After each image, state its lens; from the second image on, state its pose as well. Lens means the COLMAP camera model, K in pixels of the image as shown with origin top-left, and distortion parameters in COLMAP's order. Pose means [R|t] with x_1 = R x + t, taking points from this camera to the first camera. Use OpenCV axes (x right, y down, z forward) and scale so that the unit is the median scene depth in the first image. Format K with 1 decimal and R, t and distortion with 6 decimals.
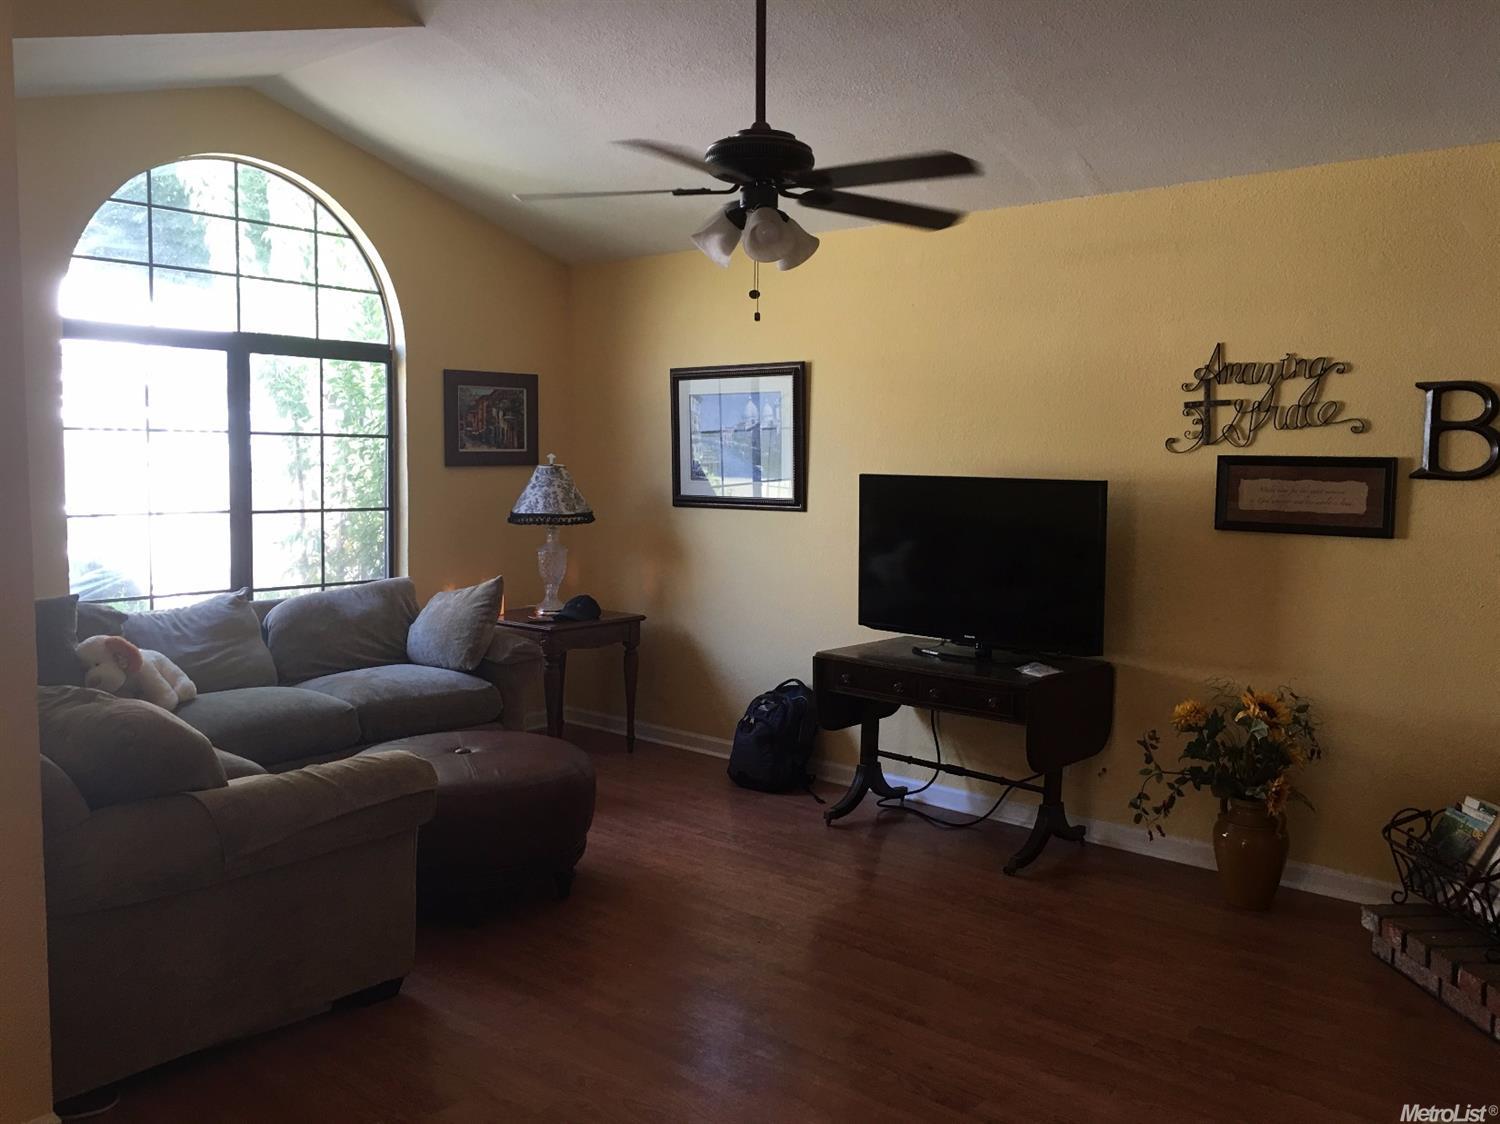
lens RADIAL K [[1279.4, 0, 760.0], [0, 1279.4, 548.8], [0, 0, 1]] dist [0.078362, -0.087879]
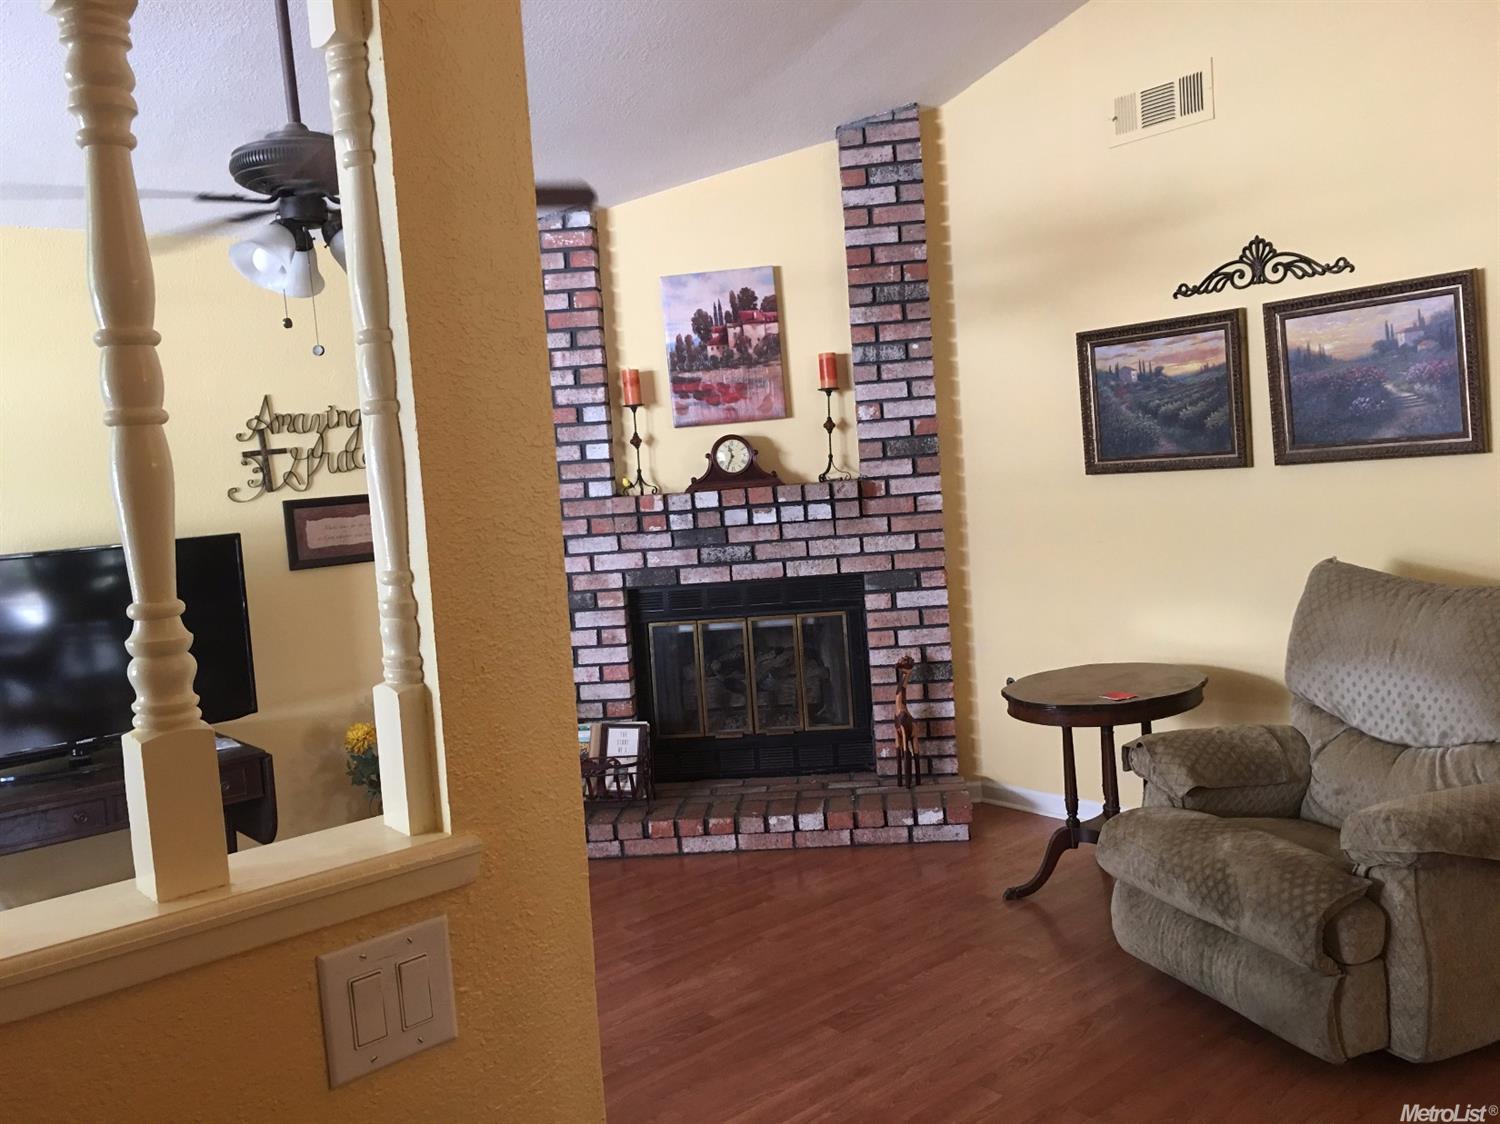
lens RADIAL K [[1279.4, 0, 760.0], [0, 1279.4, 548.8], [0, 0, 1]] dist [0.078362, -0.087879]
pose [[0.166579, -0.103354, 0.980596, -0.652167], [0.150166, 0.985550, 0.078366, -0.060423], [-0.974526, 0.134198, 0.179693, 0.453935]]
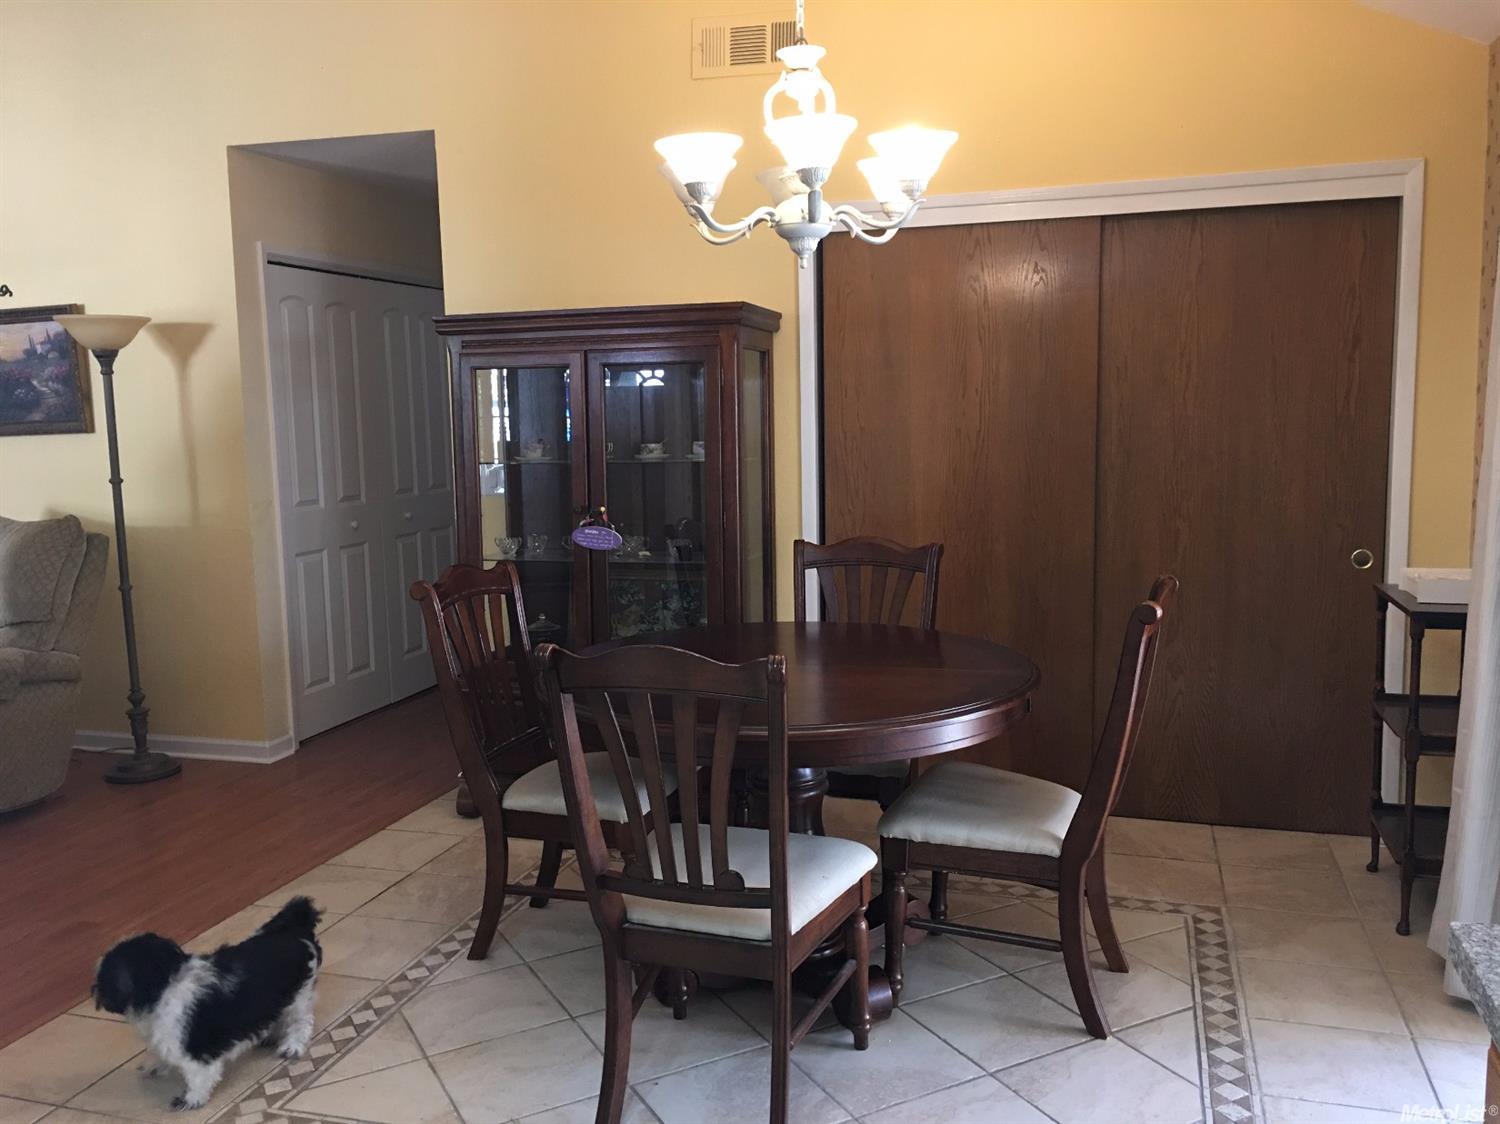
lens RADIAL K [[1273.0, 0, 748.1], [0, 1273.0, 545.8], [0, 0, 1]] dist [0.078569, -0.101935]
pose [[-0.391089, -0.108444, 0.913941, -1.105250], [0.084439, 0.984618, 0.152963, -0.012328], [-0.916471, 0.136995, -0.375917, 0.031318]]
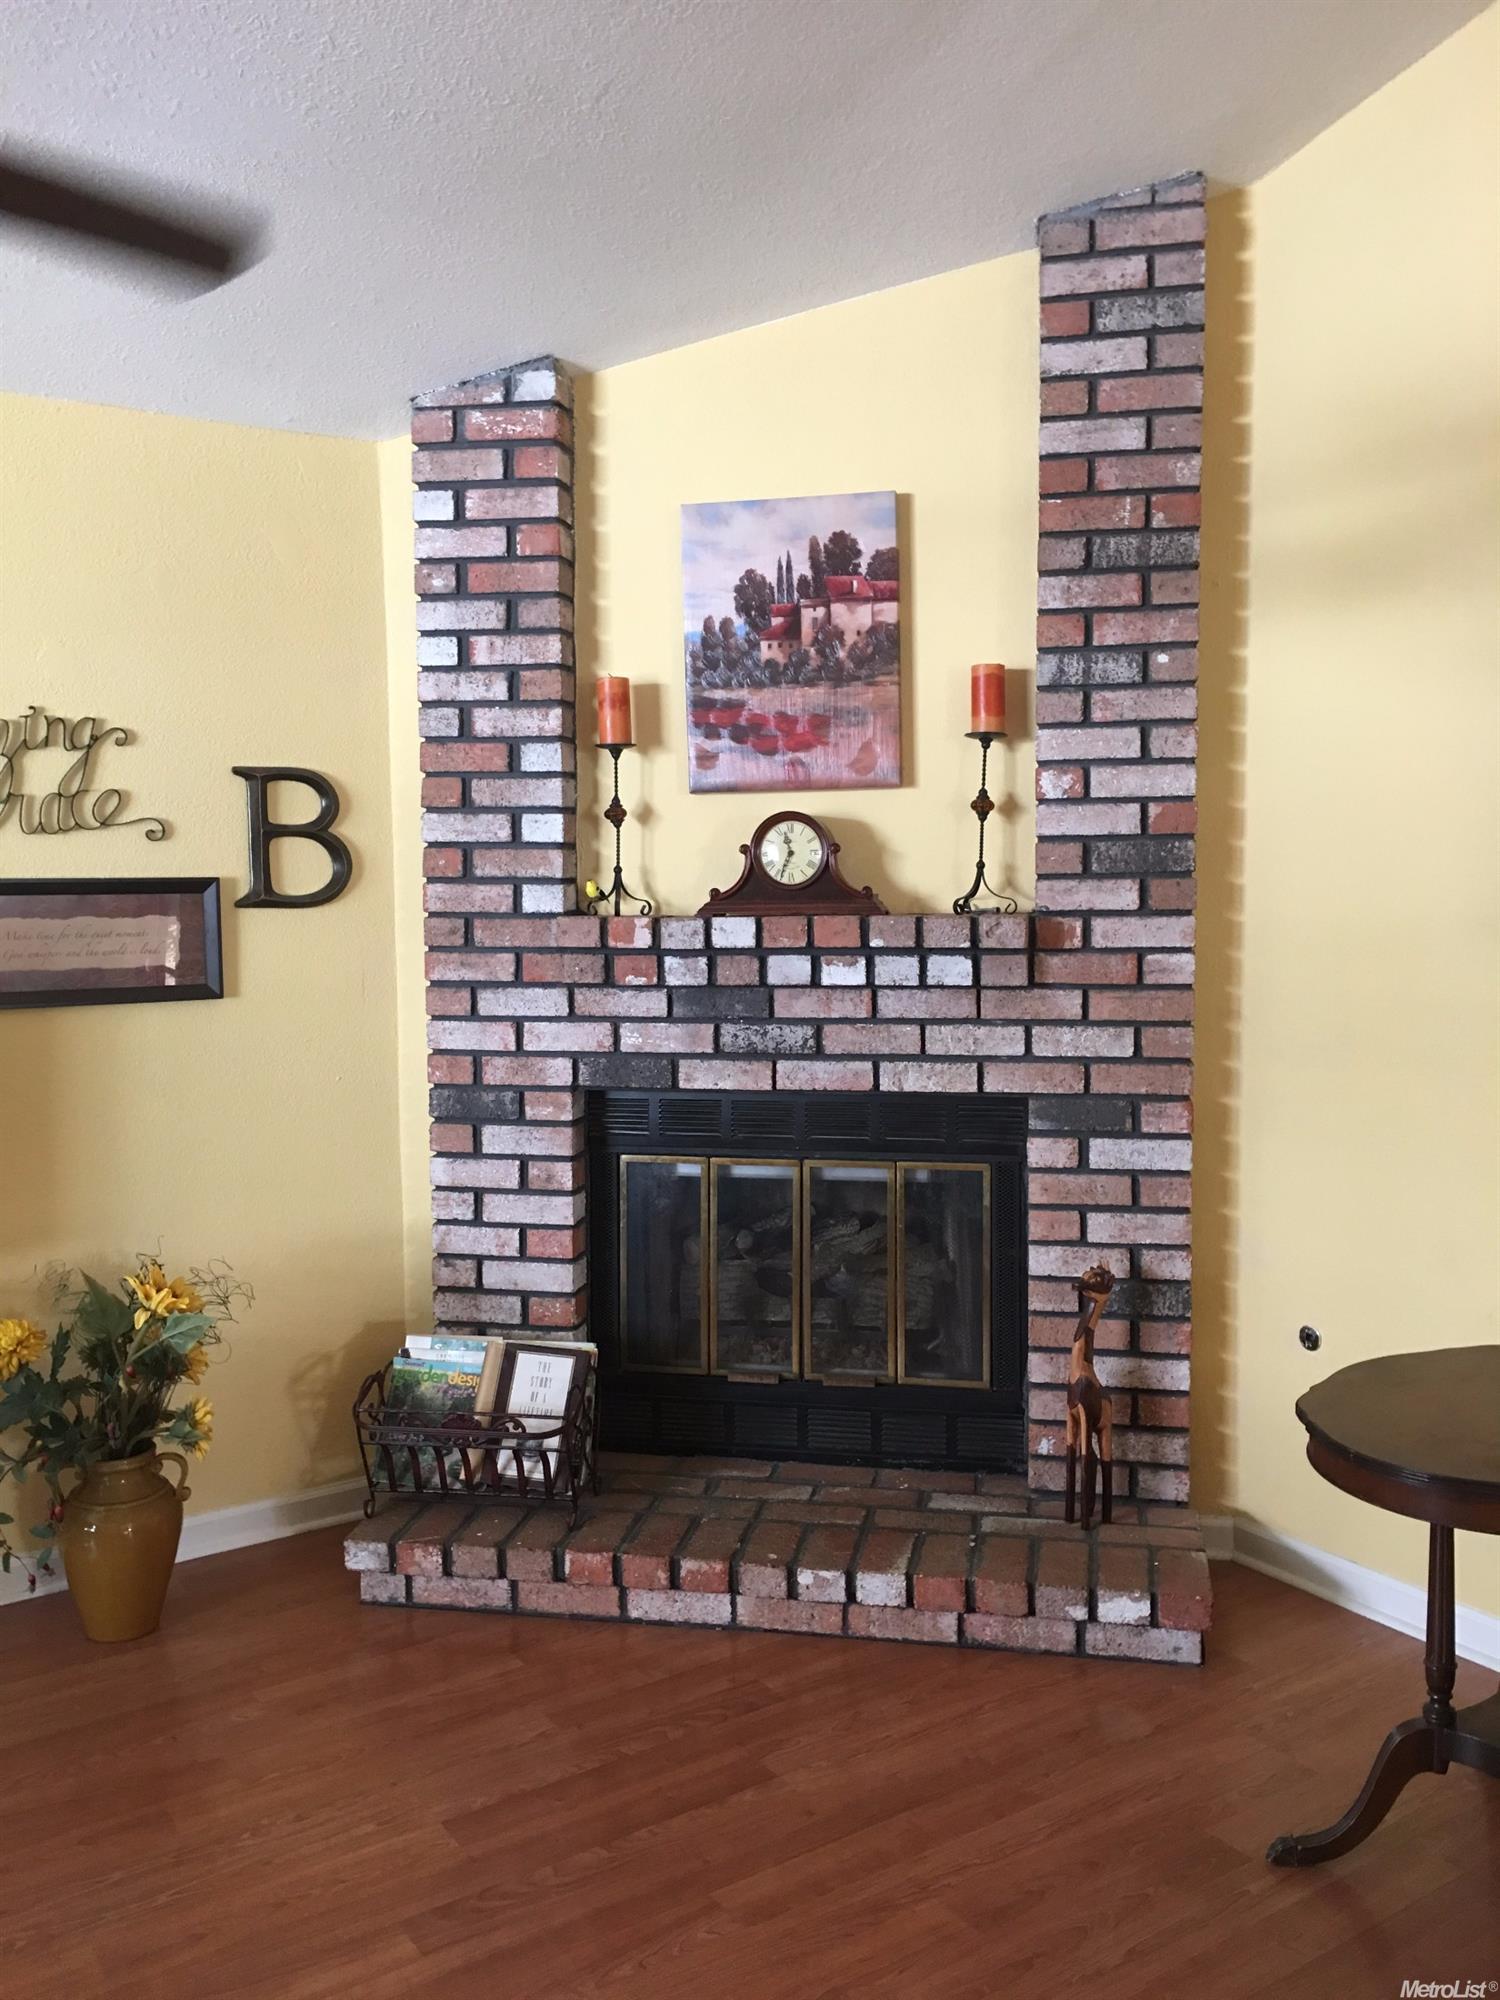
lens RADIAL K [[1705.8, 0, 771.4], [0, 1705.8, 998.4], [0, 0, 1]] dist [0.078362, -0.087879]
pose [[0.272263, -0.088322, 0.958161, -0.277997], [0.085305, 0.994073, 0.067393, -0.041932], [-0.958434, 0.063387, 0.278184, 0.464296]]
